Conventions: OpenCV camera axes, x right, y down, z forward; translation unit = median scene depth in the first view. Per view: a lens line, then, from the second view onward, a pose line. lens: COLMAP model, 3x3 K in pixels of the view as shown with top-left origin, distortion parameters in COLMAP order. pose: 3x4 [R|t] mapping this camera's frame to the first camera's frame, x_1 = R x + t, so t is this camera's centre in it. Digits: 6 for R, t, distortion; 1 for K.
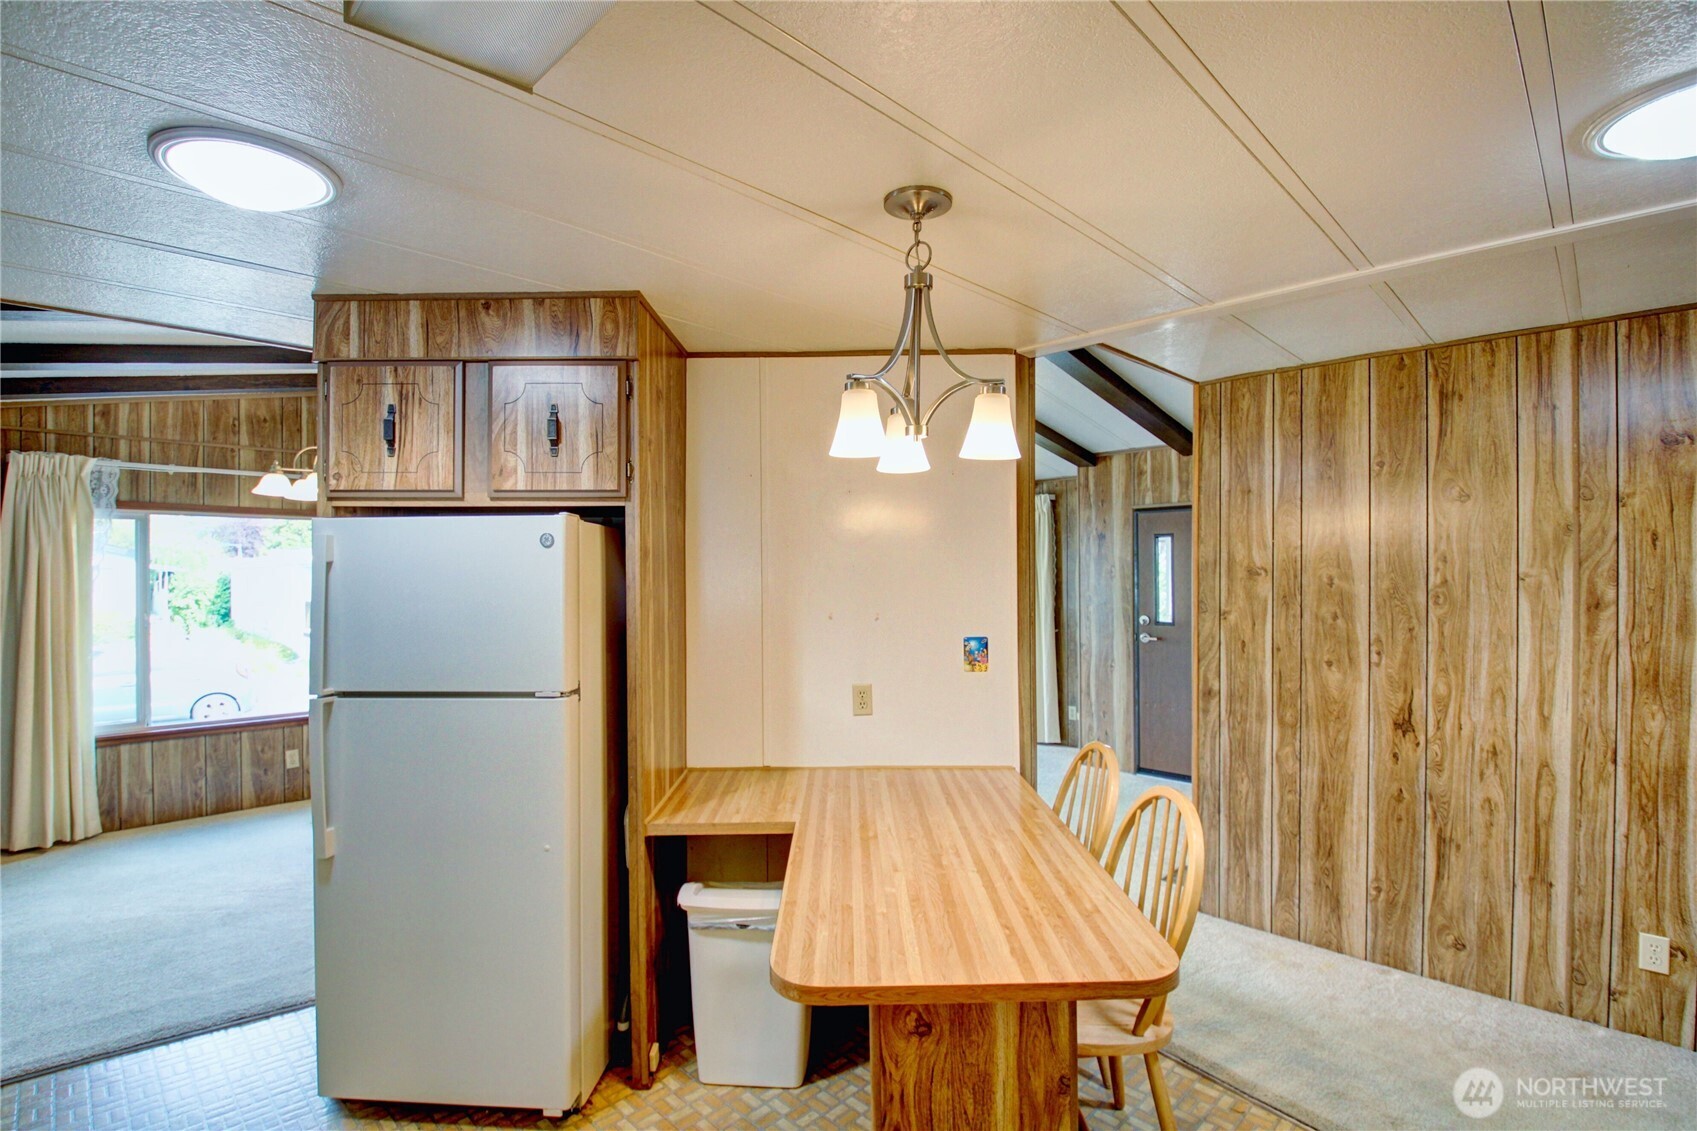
lens RADIAL K [[810.8, 0, 837.2], [0, 810.8, 565.6], [0, 0, 1]] dist [-0.038132, -0.000219]
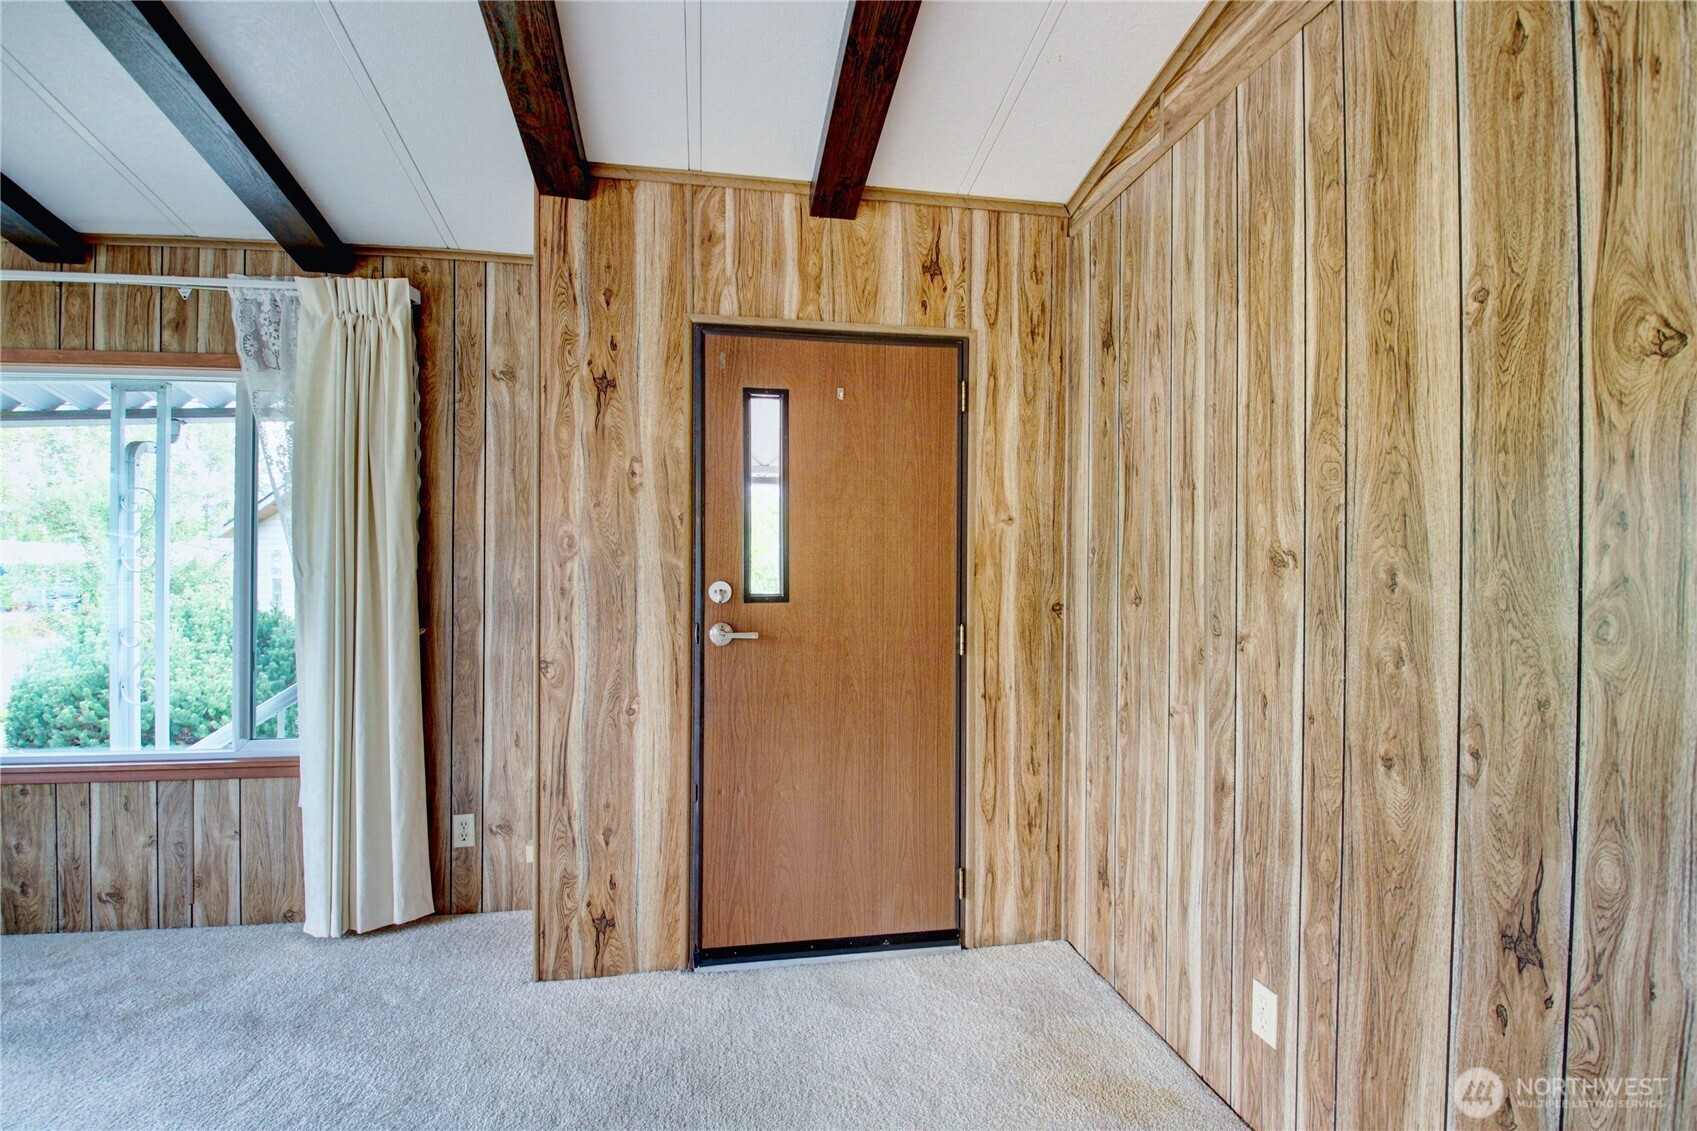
lens RADIAL K [[810.8, 0, 848.9], [0, 810.8, 563.8], [0, 0, 1]] dist [-0.038132, -0.000219]
pose [[0.821662, -0.001029, -0.569974, 0.625286], [0.000010, 0.999998, -0.001790, 0.012025], [0.569975, 0.001465, 0.821661, 0.463430]]
